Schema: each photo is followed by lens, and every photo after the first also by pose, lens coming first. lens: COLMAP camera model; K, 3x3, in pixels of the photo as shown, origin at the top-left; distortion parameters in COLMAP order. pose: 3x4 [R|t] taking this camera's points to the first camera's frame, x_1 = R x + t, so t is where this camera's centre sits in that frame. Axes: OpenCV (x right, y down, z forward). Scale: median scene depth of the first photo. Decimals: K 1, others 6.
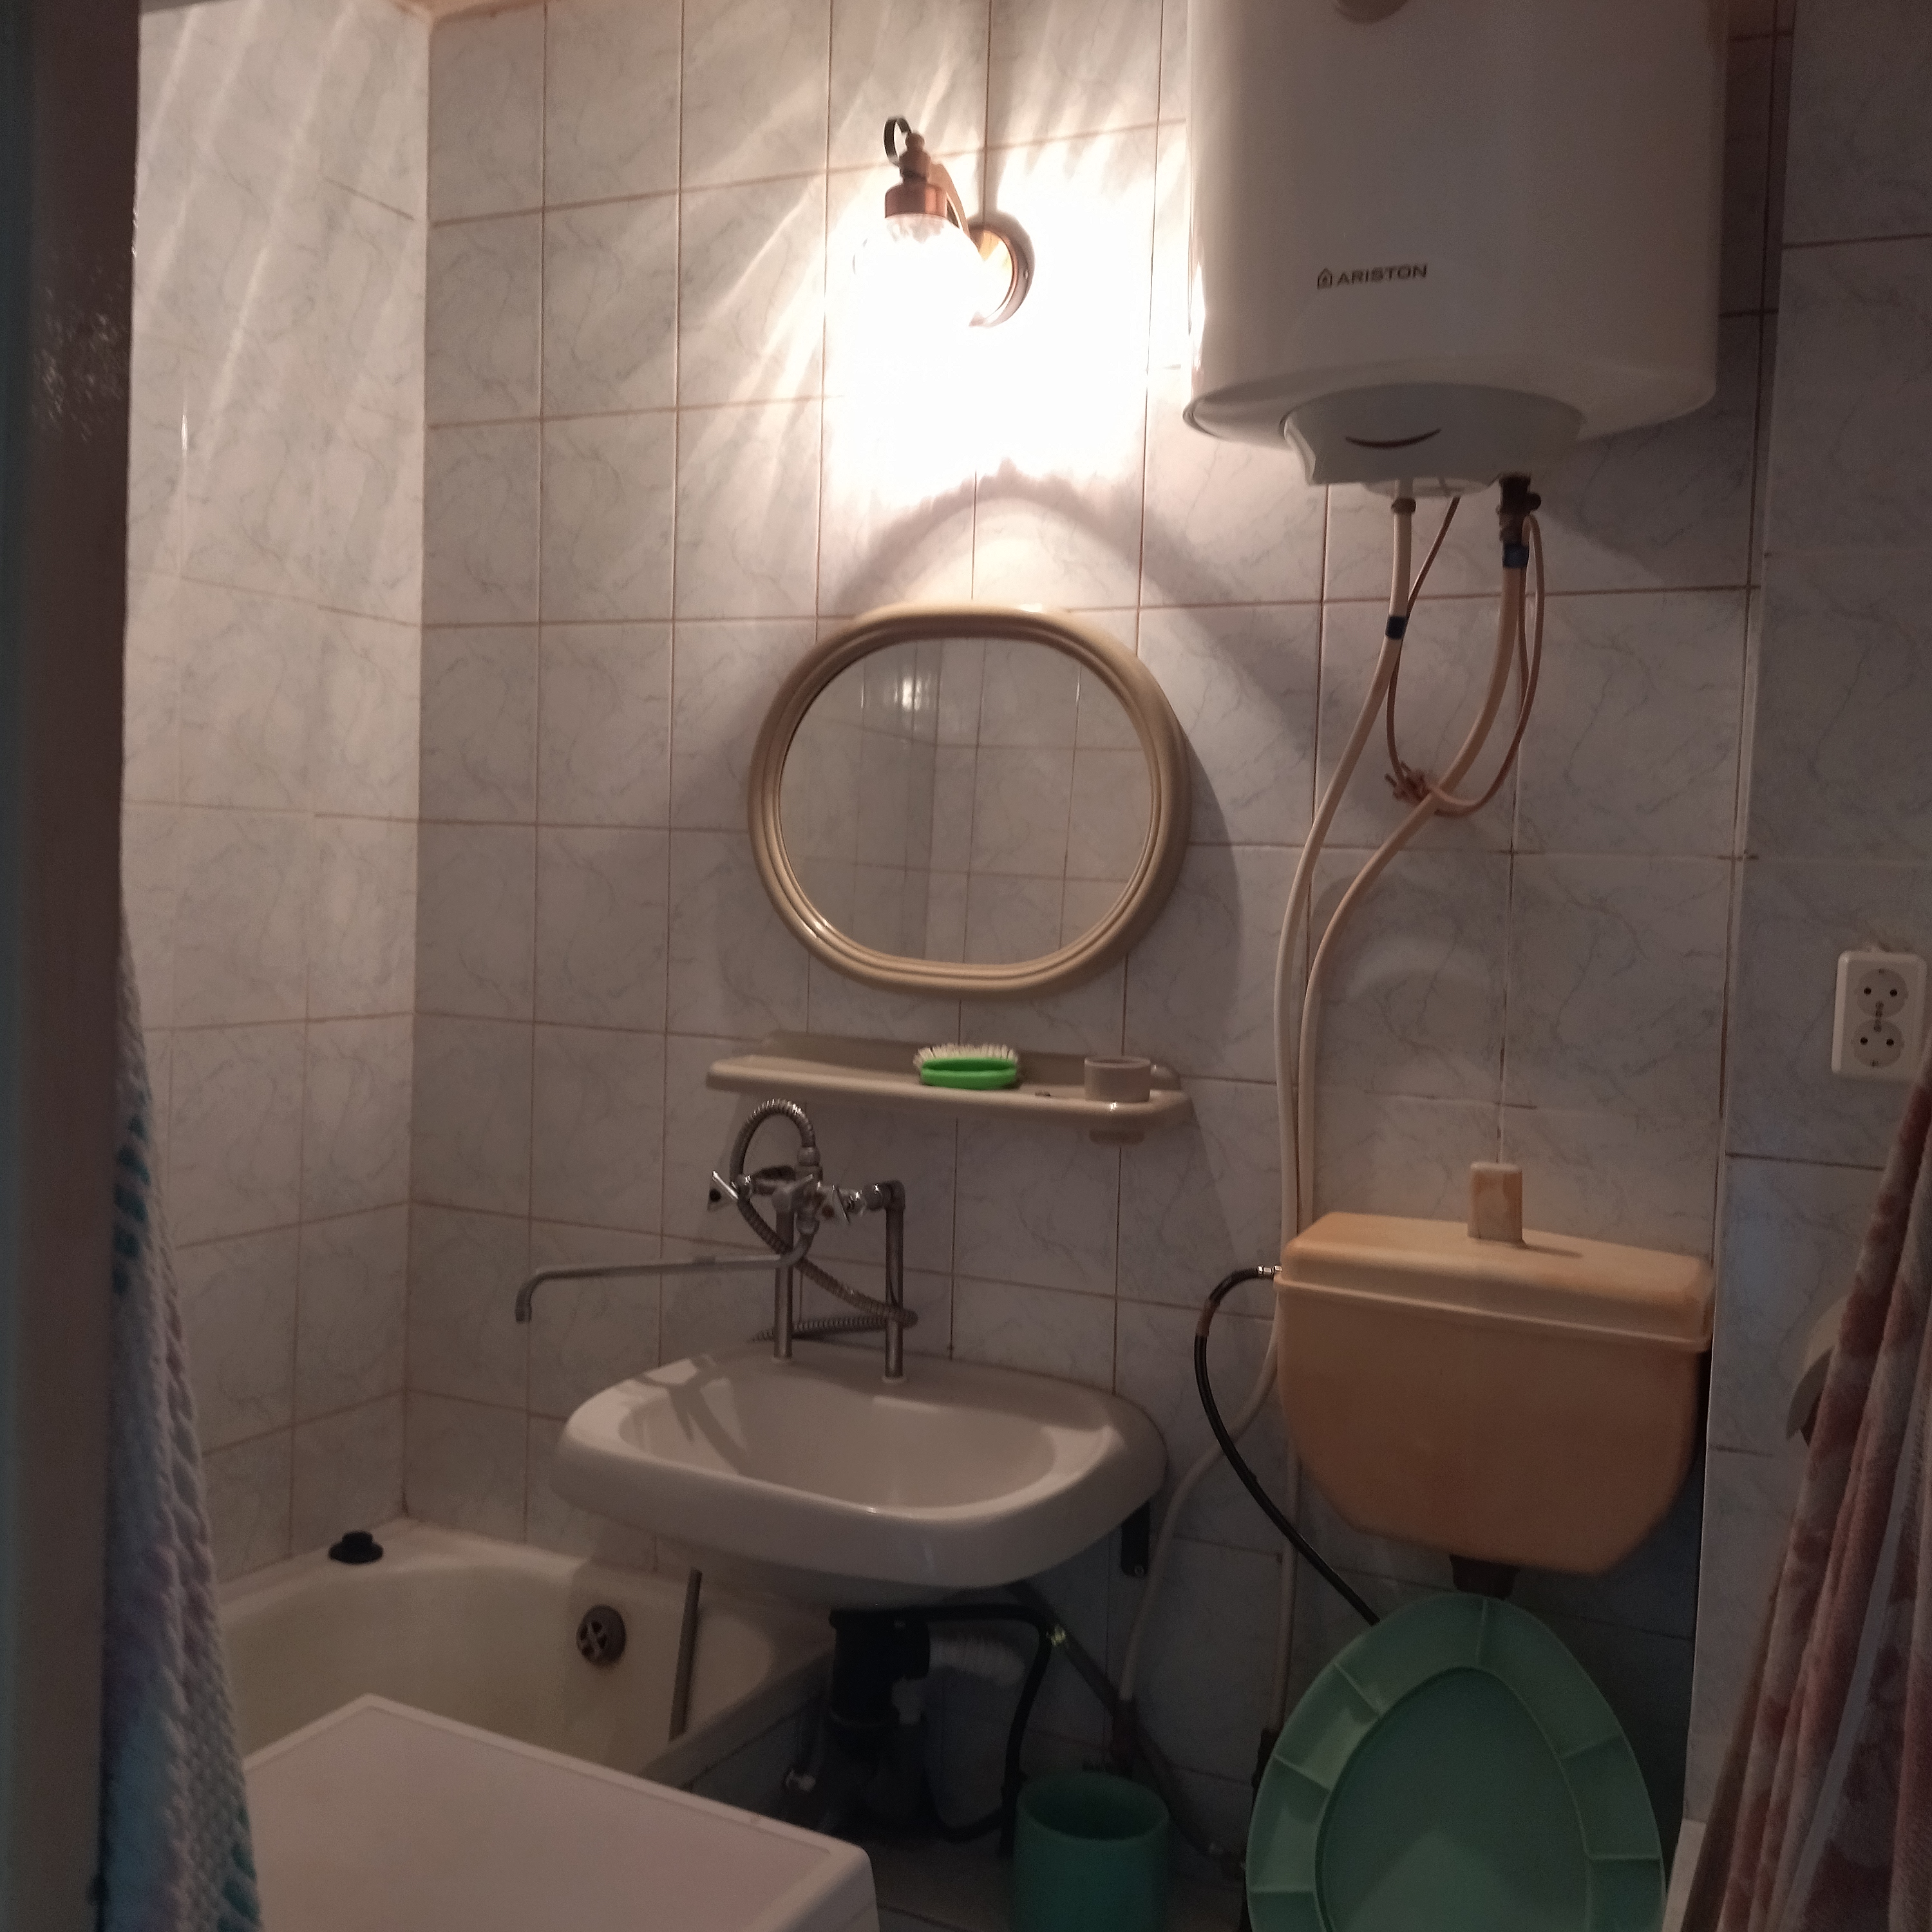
lens RADIAL K [[1991.3, 0, 965.9], [0, 1991.3, 956.9], [0, 0, 1]] dist [0.146846, -0.260771]
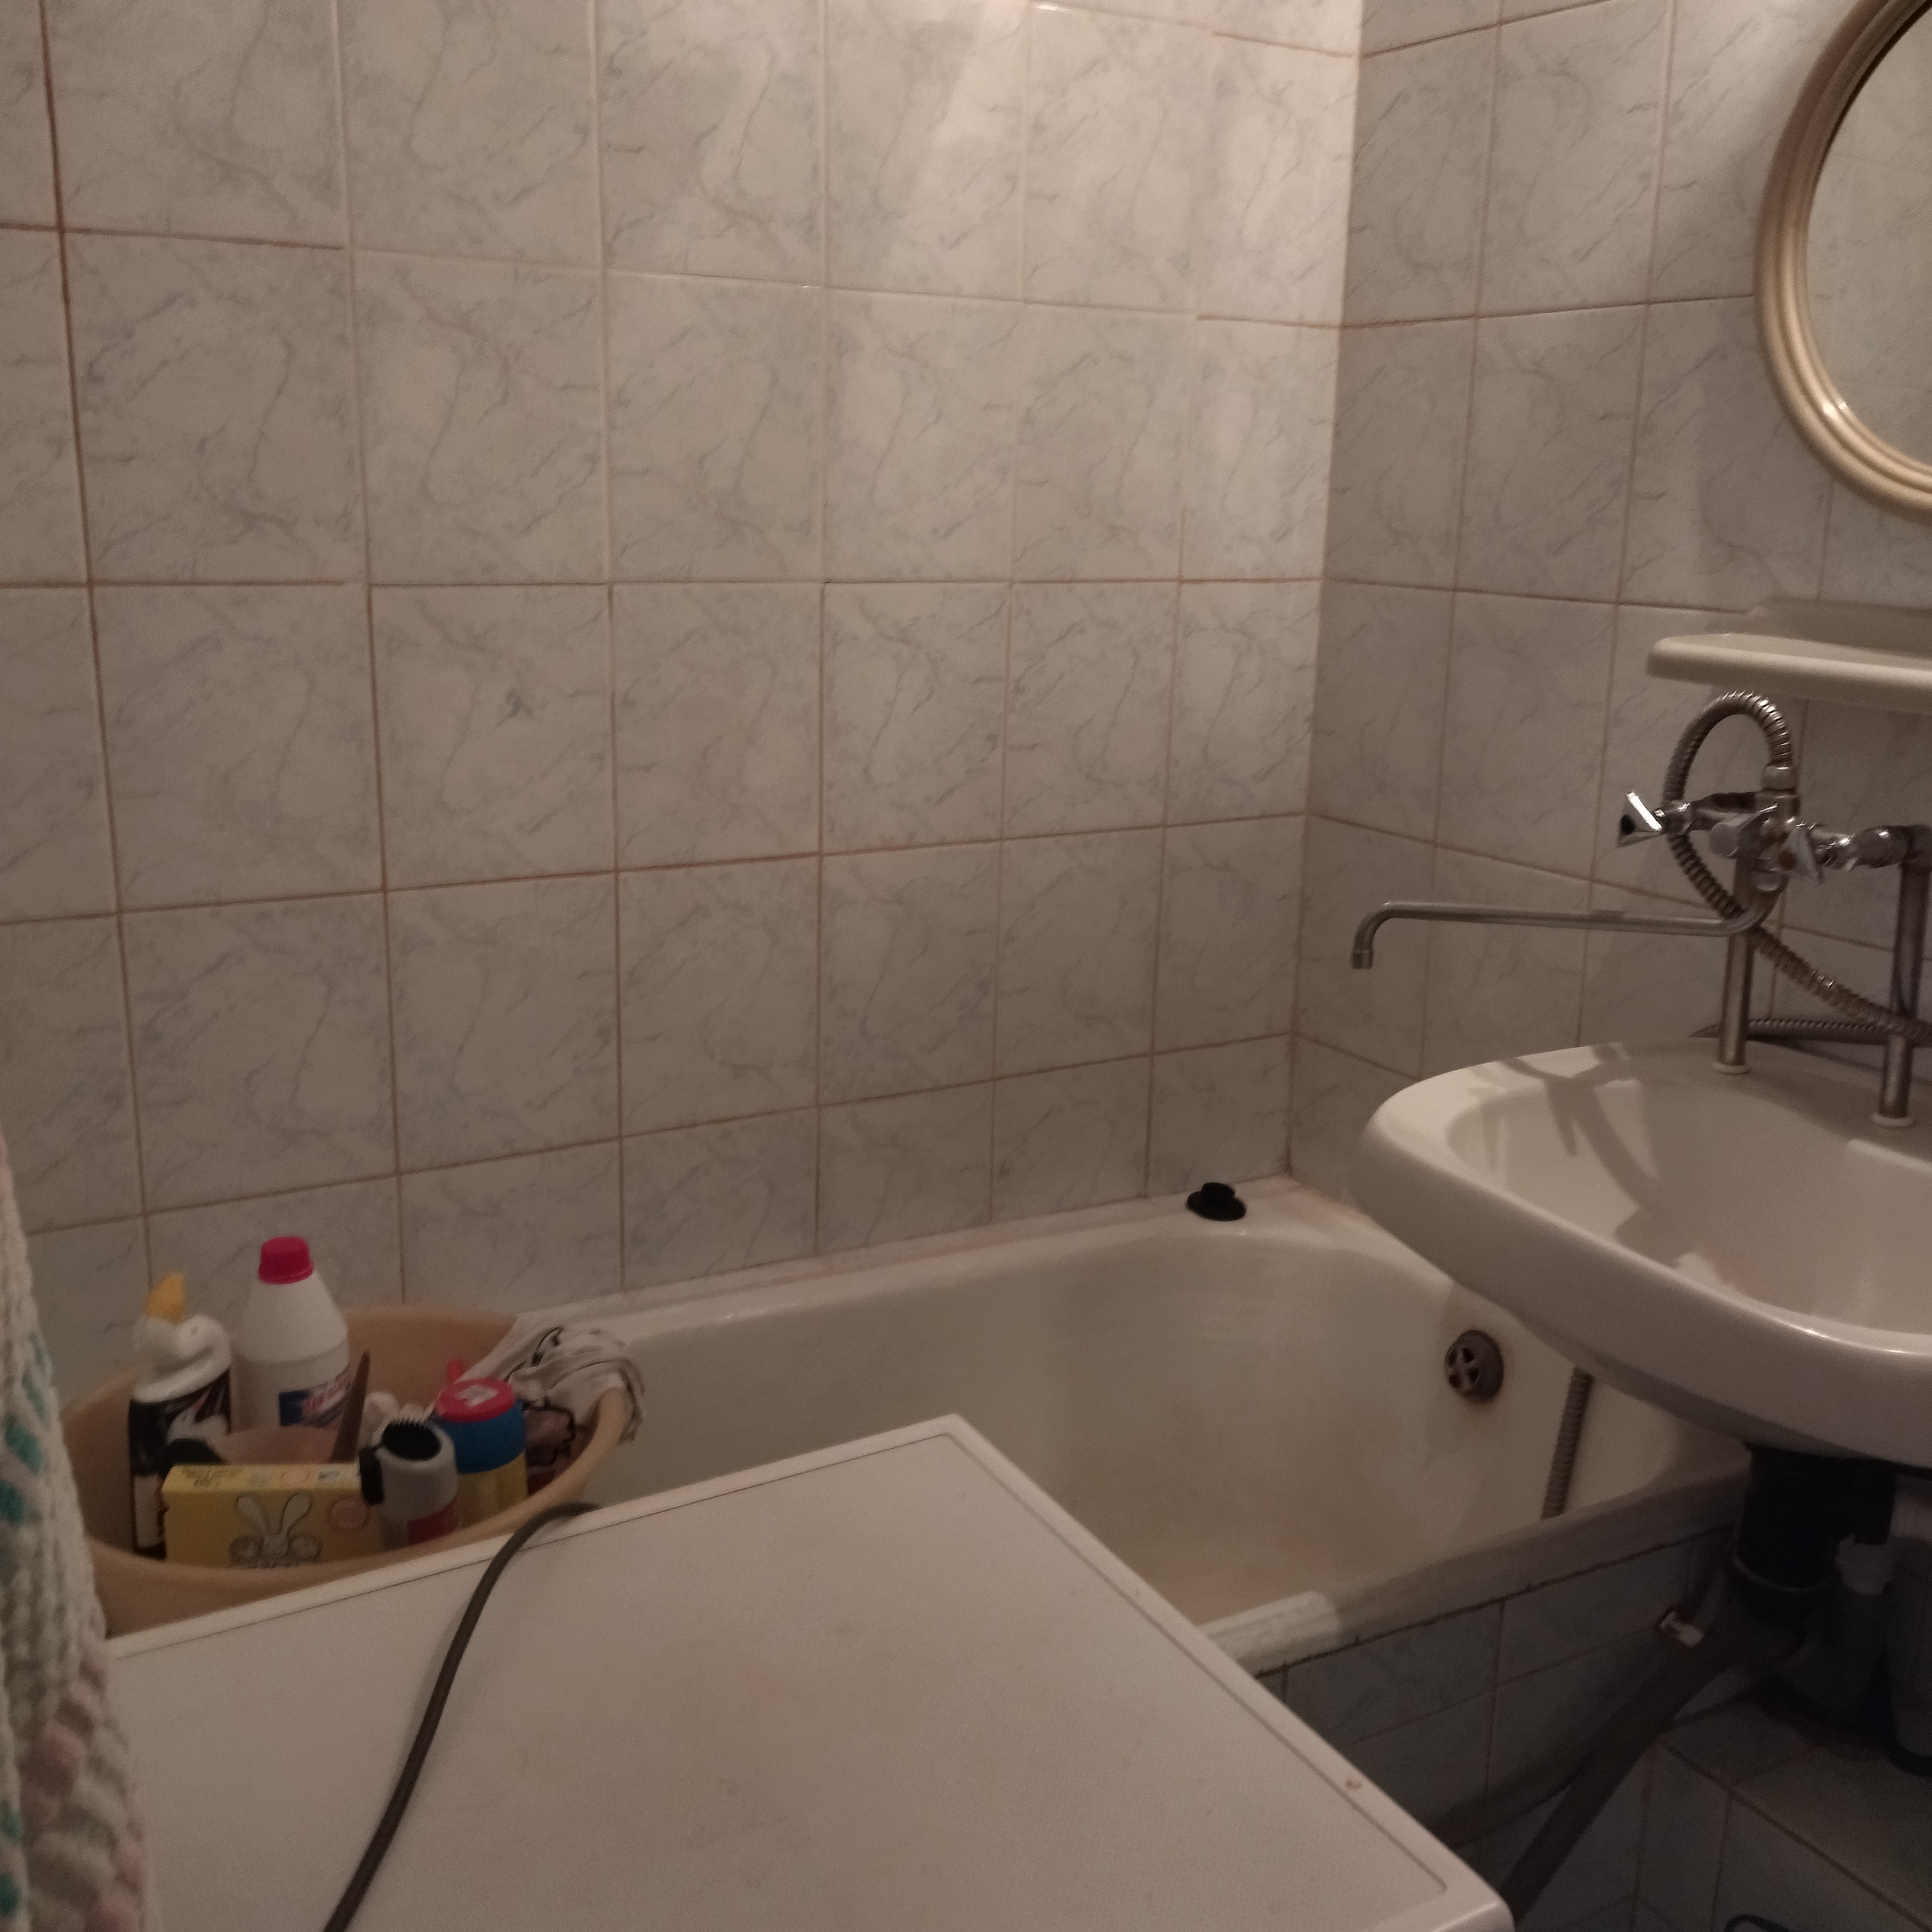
lens RADIAL K [[1991.3, 0, 965.9], [0, 1991.3, 956.9], [0, 0, 1]] dist [0.146846, -0.260771]
pose [[0.839021, 0.112980, -0.532241, 0.055868], [-0.019075, 0.983710, 0.178745, 0.039073], [0.543765, -0.139818, 0.827508, 0.257506]]
